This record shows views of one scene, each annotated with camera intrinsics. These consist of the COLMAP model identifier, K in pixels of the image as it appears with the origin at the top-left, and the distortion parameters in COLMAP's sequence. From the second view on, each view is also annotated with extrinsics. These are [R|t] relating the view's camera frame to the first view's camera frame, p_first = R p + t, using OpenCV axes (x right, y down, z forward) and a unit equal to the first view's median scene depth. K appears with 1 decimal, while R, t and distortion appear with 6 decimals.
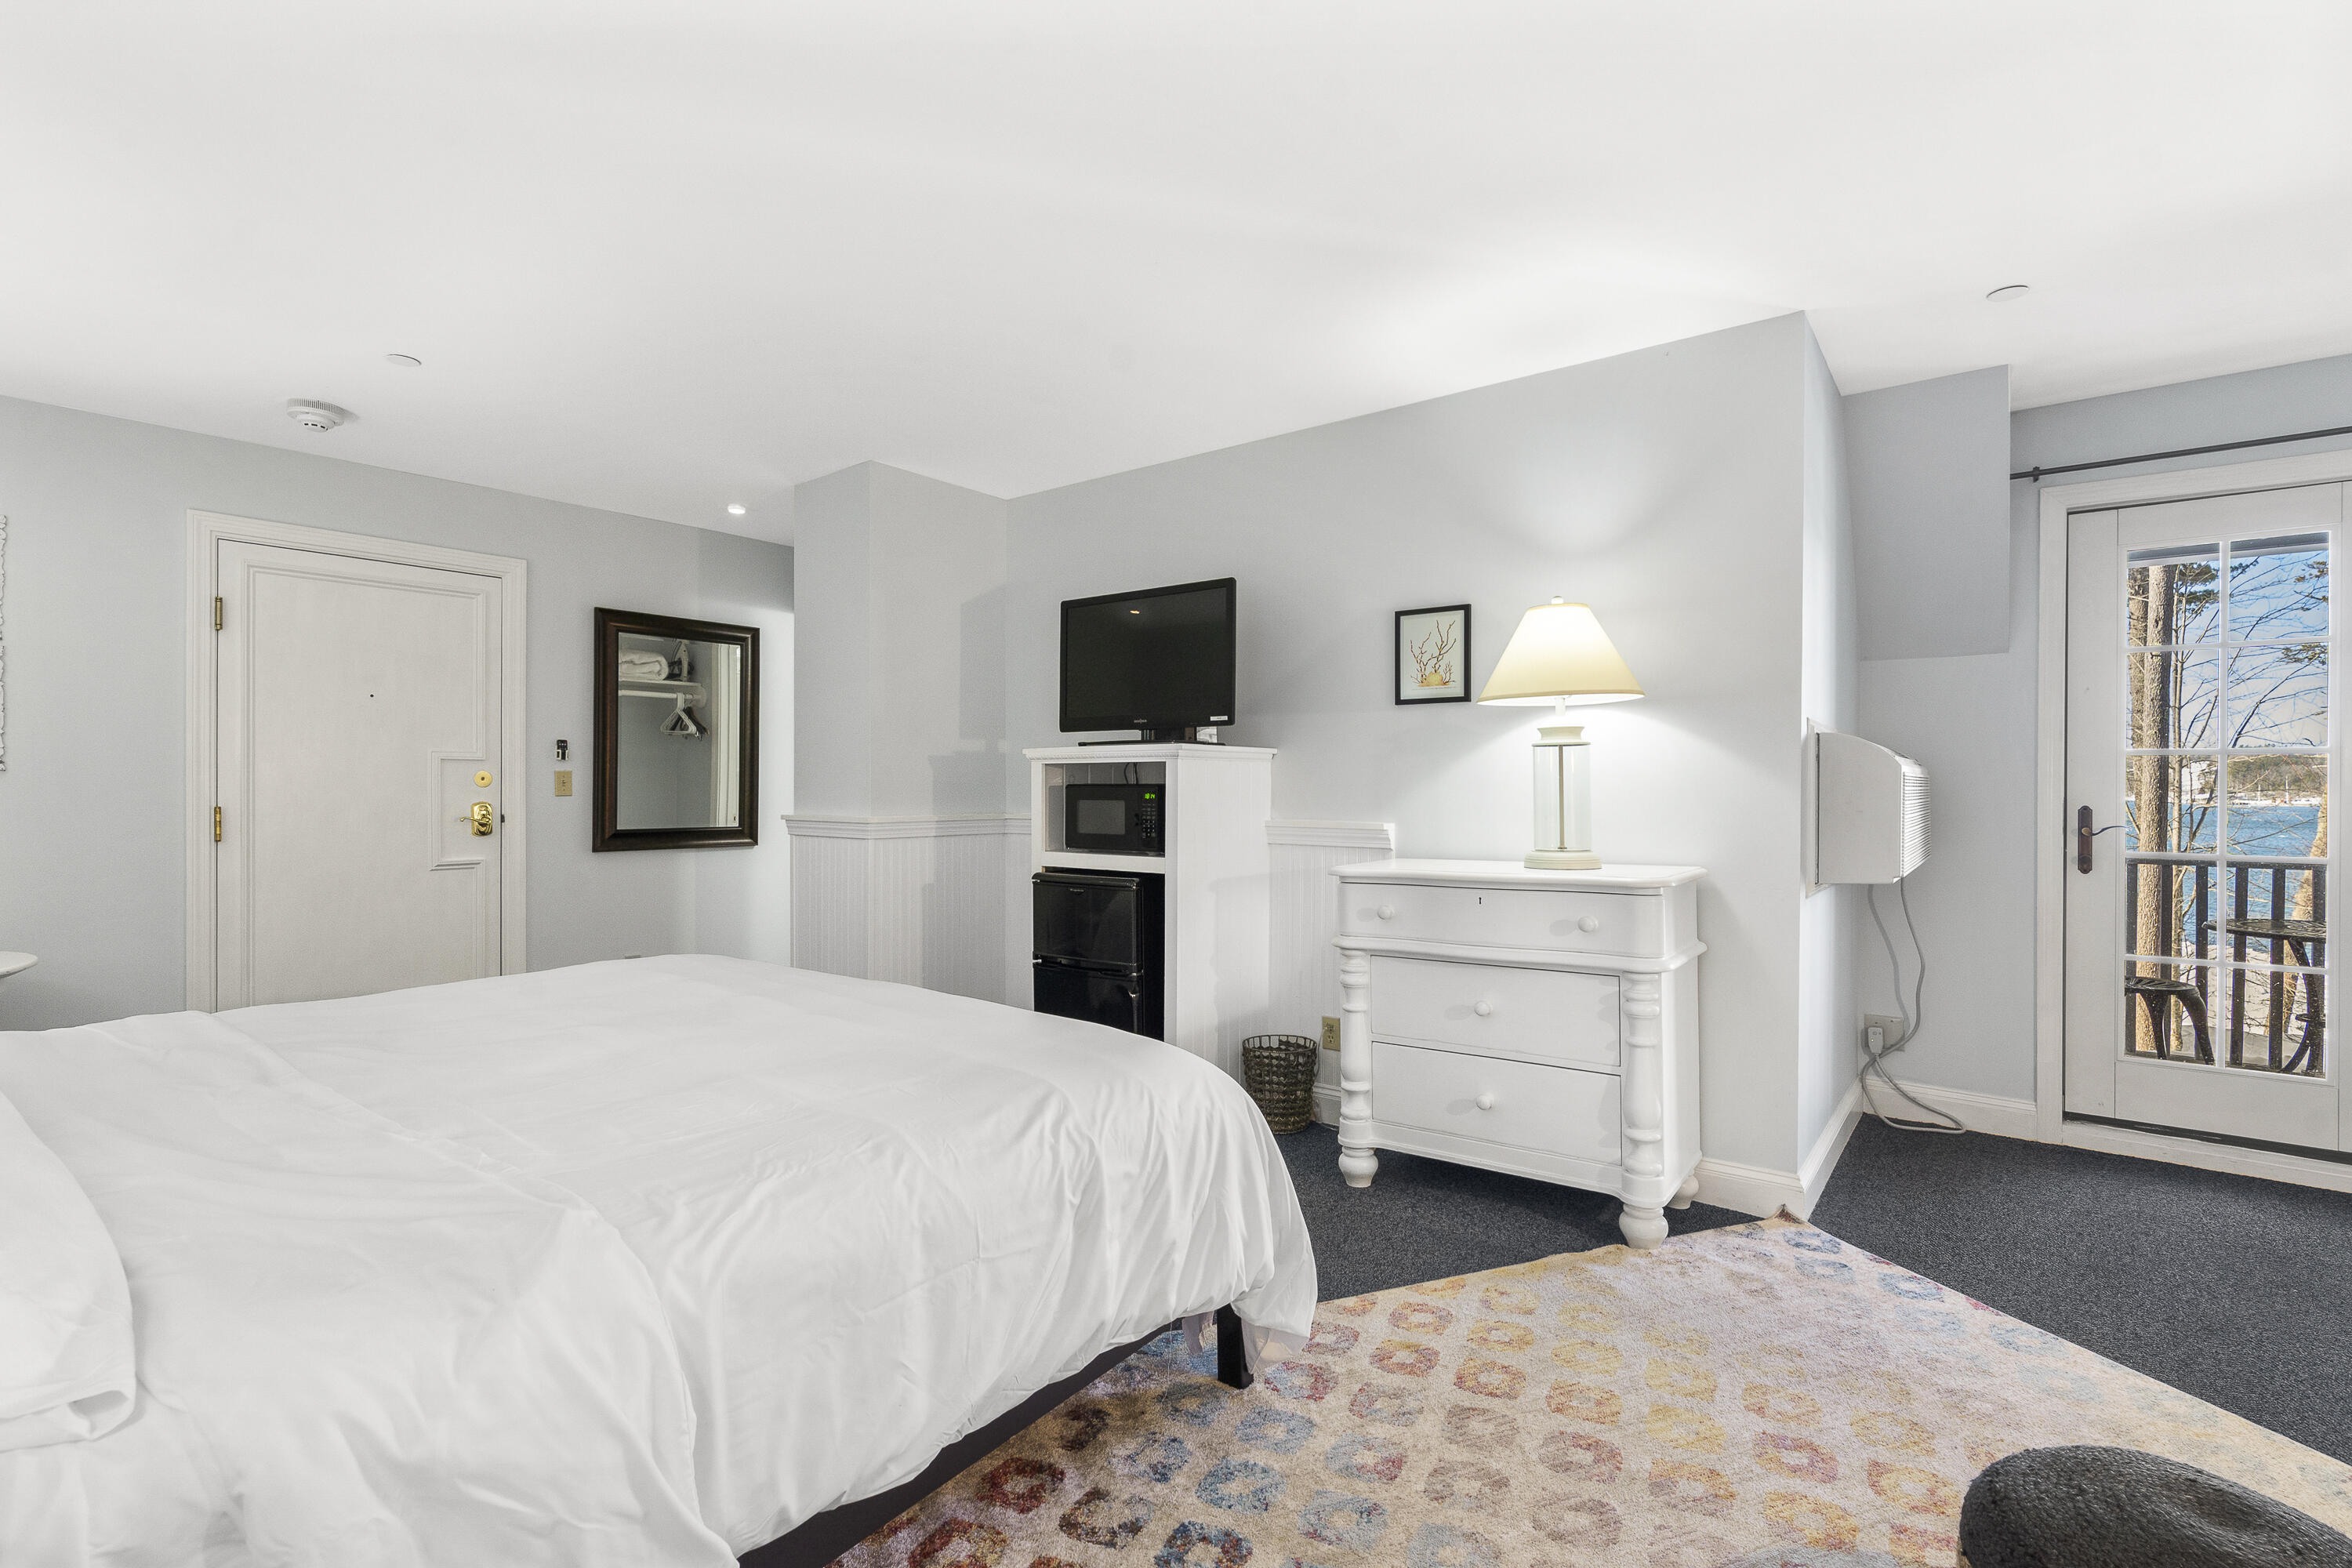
lens RADIAL K [[1084.1, 0, 1176.0], [0, 1084.1, 784.0], [0, 0, 1]] dist [-0.000077, -0.000154]
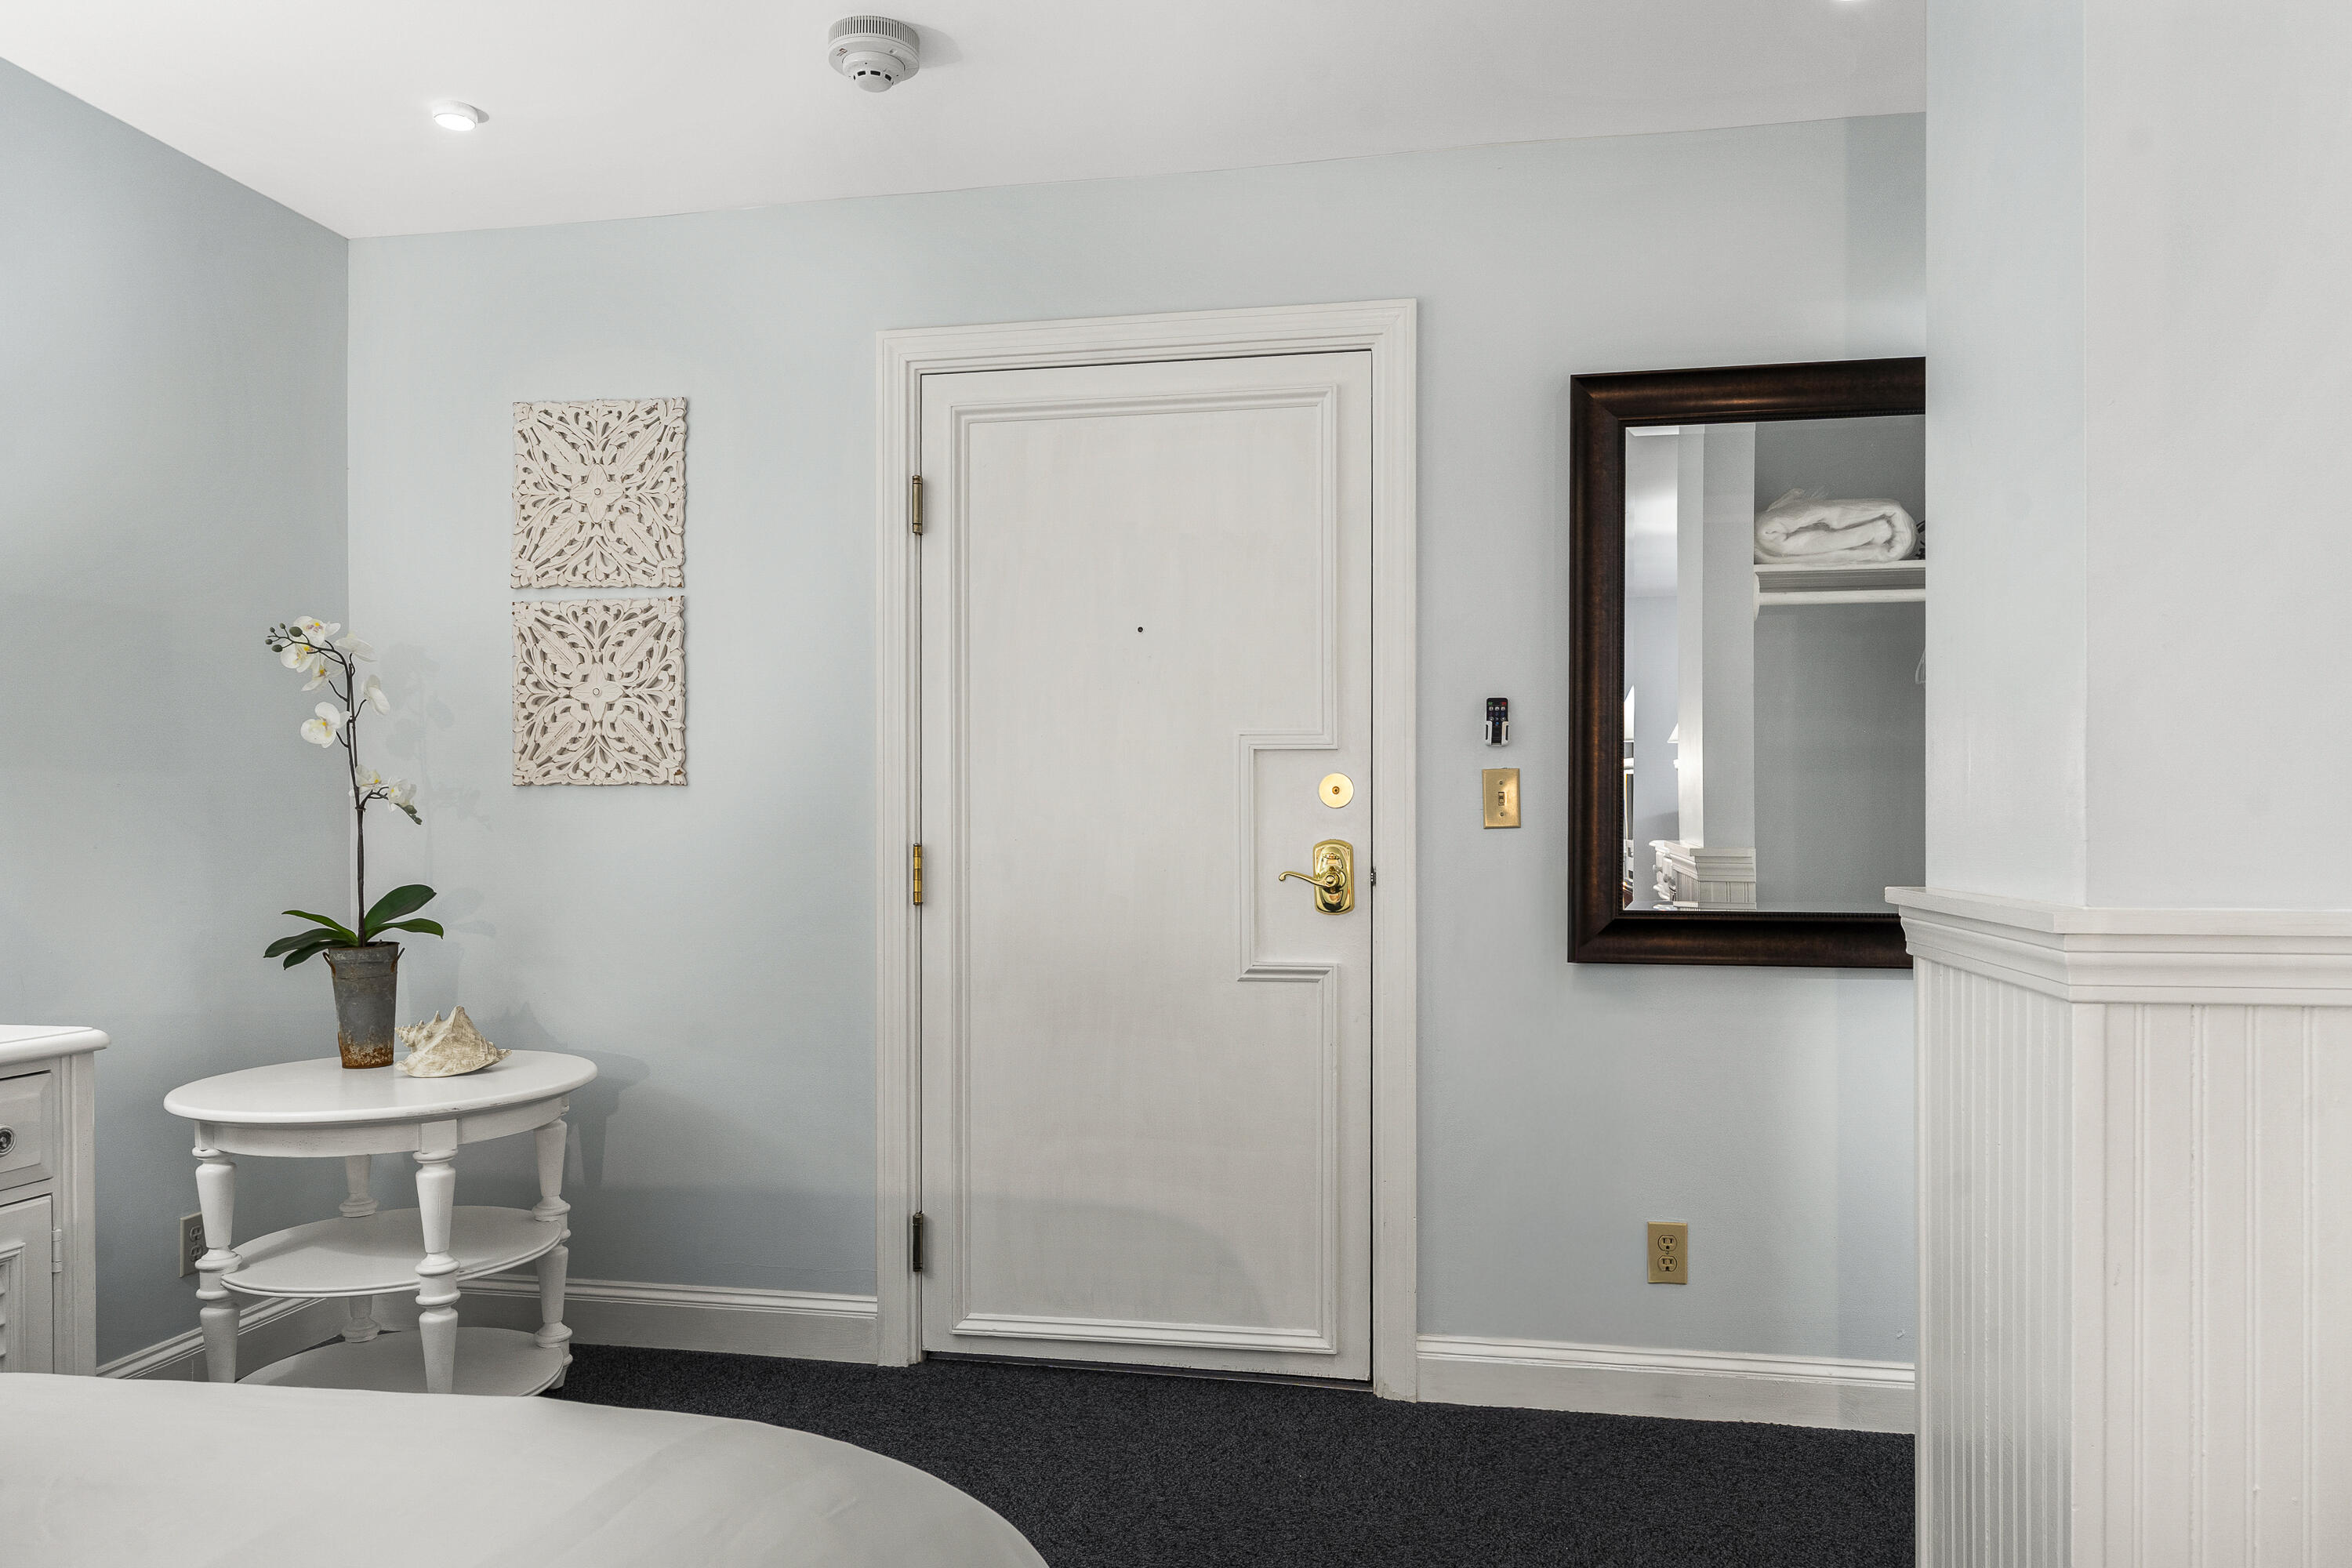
lens RADIAL K [[1628.2, 0, 1174.4], [0, 1628.2, 829.8], [0, 0, 1]] dist [-0.002006, -0.000521]
pose [[0.461773, -0.001752, -0.886997, -0.052824], [0.004537, 0.999990, 0.000387, 0.011452], [0.886987, -0.004203, 0.461776, 0.615181]]
